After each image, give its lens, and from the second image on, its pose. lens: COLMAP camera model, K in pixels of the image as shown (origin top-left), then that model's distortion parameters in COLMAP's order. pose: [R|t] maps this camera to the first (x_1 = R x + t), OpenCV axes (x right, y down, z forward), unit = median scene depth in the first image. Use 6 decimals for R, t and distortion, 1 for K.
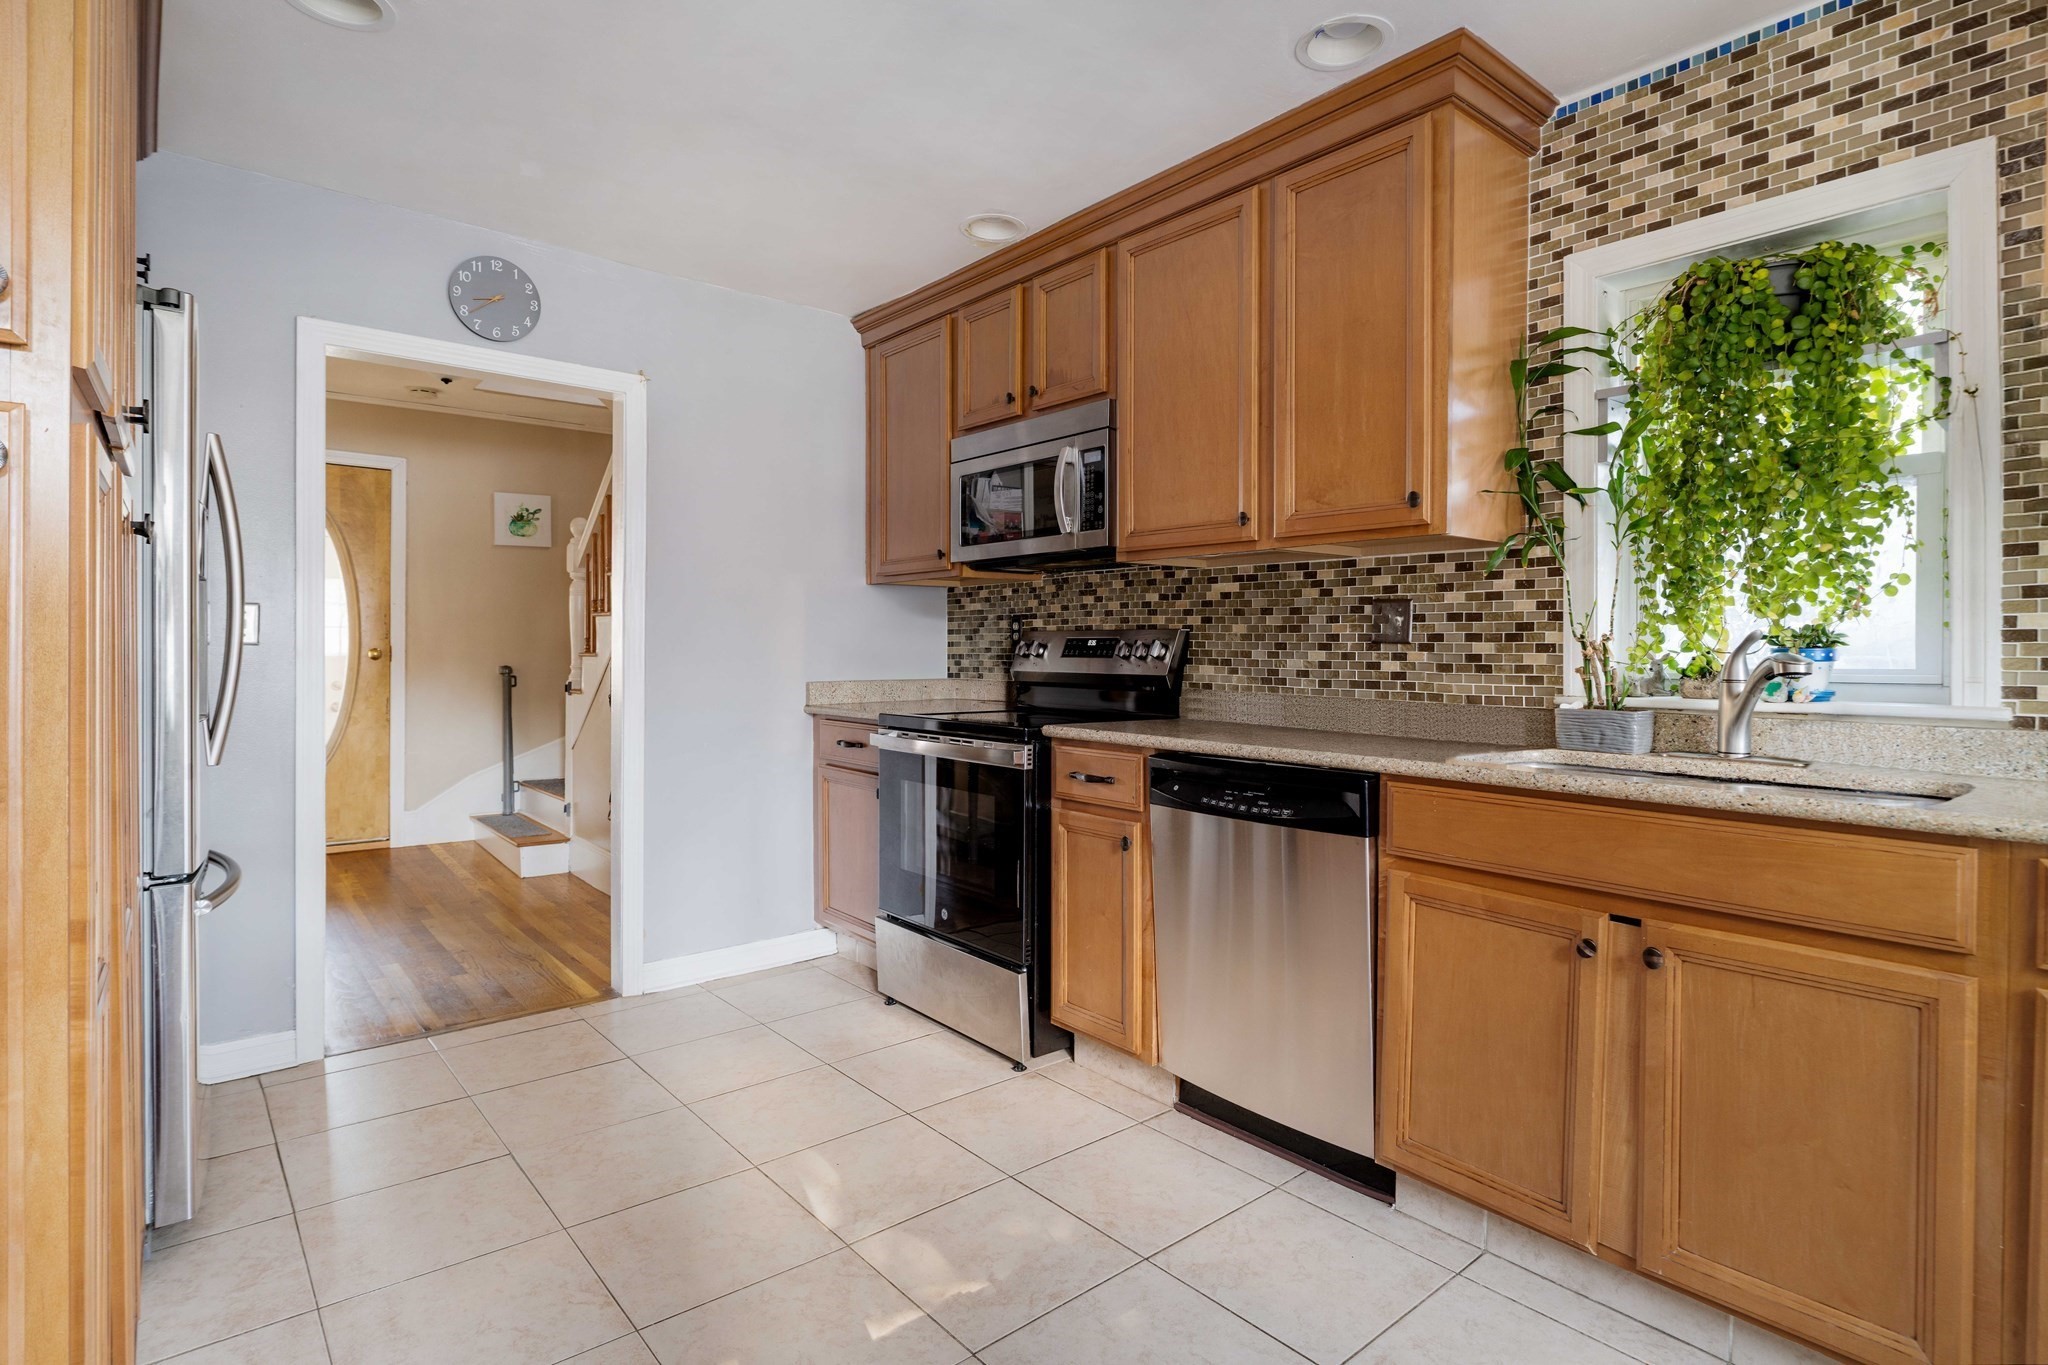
lens RADIAL K [[1049.7, 0, 1024.9], [0, 1049.7, 657.9], [0, 0, 1]] dist [-0.001089, 0.001429]
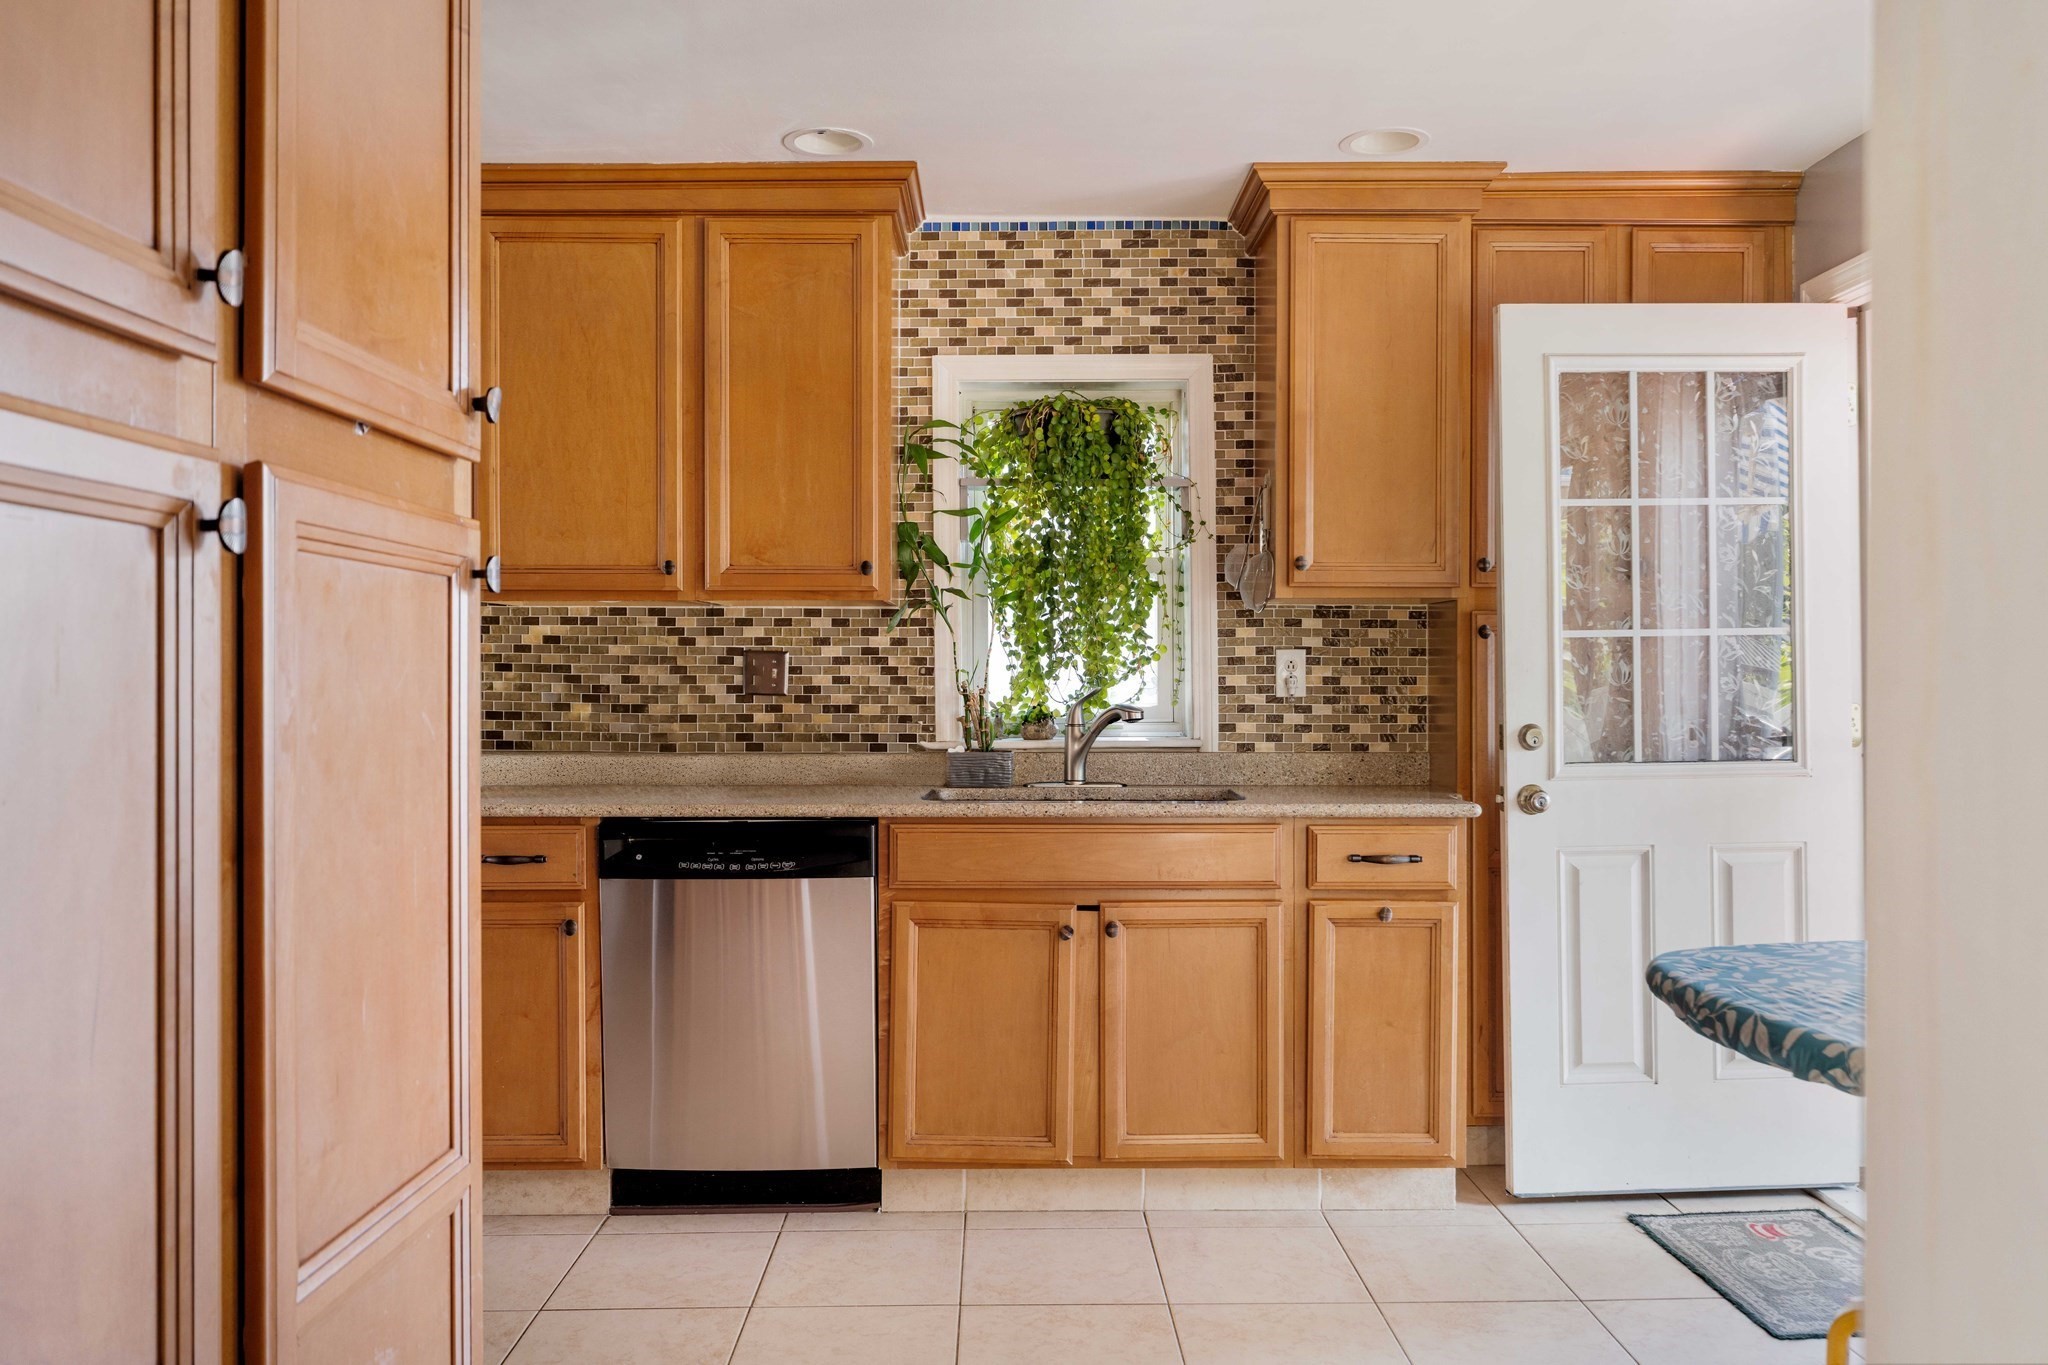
lens RADIAL K [[1594.5, 0, 1024.0], [0, 1594.5, 682.5], [0, 0, 1]] dist [0.006729, 0.001529]
pose [[0.629400, -0.012156, 0.776987, -0.776962], [0.010979, 0.999917, 0.006750, -0.038721], [-0.777004, 0.004282, 0.629481, -0.165115]]
